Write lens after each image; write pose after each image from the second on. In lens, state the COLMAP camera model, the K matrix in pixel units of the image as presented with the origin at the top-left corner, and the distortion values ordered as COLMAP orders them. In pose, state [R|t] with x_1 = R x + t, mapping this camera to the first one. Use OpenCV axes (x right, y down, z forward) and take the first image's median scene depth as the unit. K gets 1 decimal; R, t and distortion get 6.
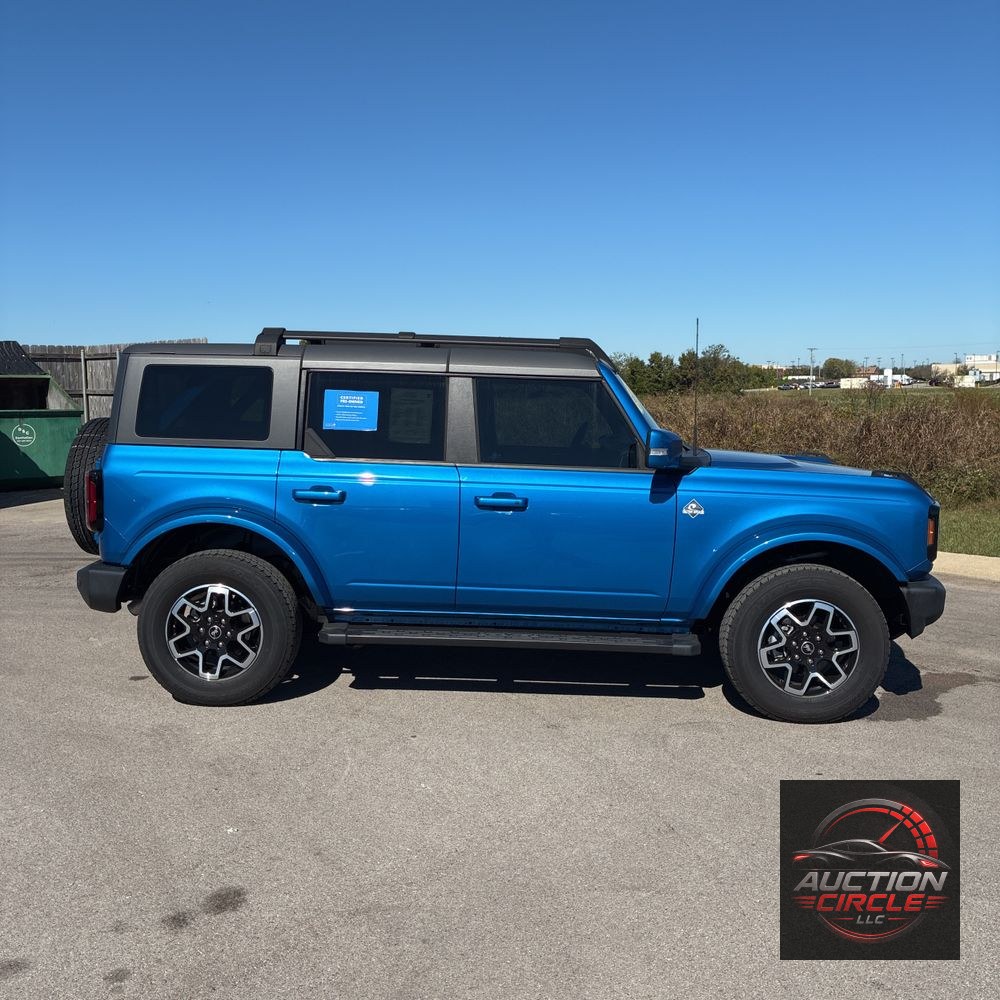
lens RADIAL K [[1018.4, 0, 501.9], [0, 1018.4, 482.5], [0, 0, 1]] dist [0.019944, 0.000000]
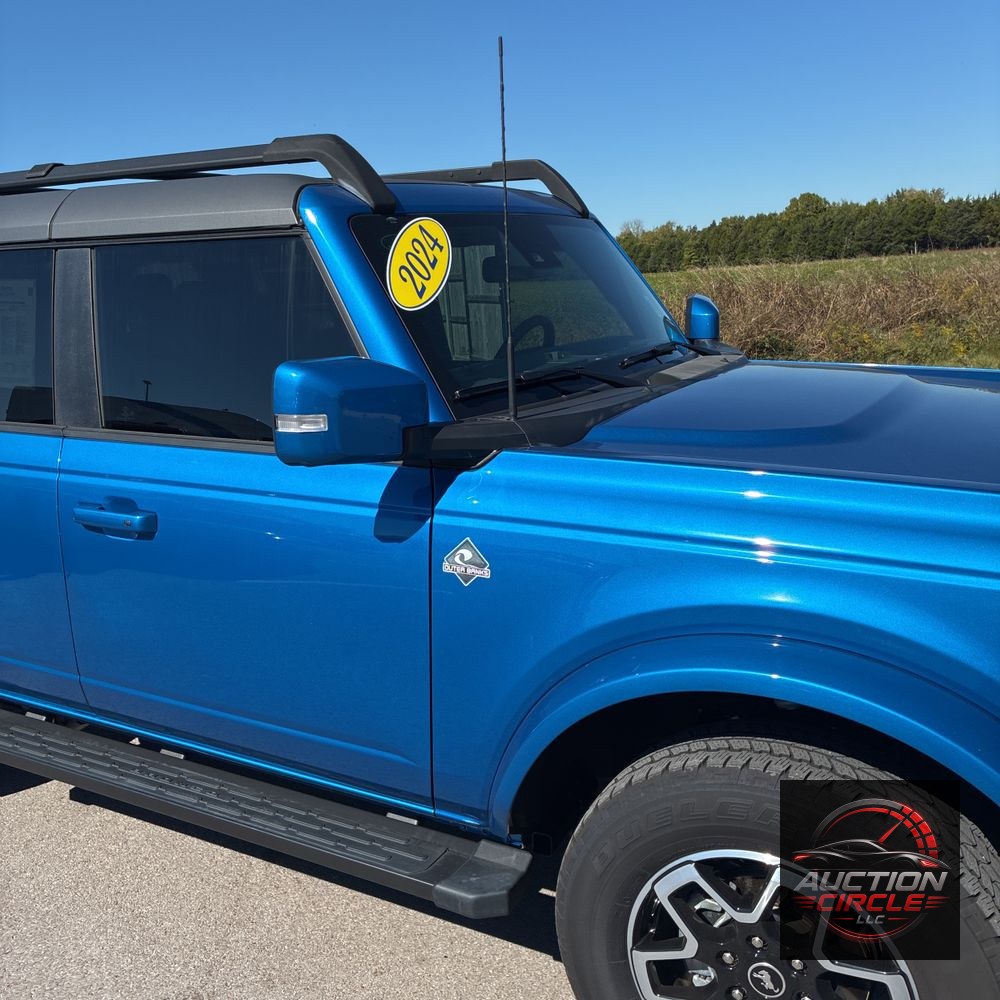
lens RADIAL K [[1018.4, 0, 485.0], [0, 1018.4, 510.4], [0, 0, 1]] dist [0.019944, 0.000000]
pose [[0.875560, 0.050197, -0.480494, 0.368353], [0.023050, 0.989114, 0.145334, -0.047529], [0.482559, -0.138324, 0.864872, 0.663163]]
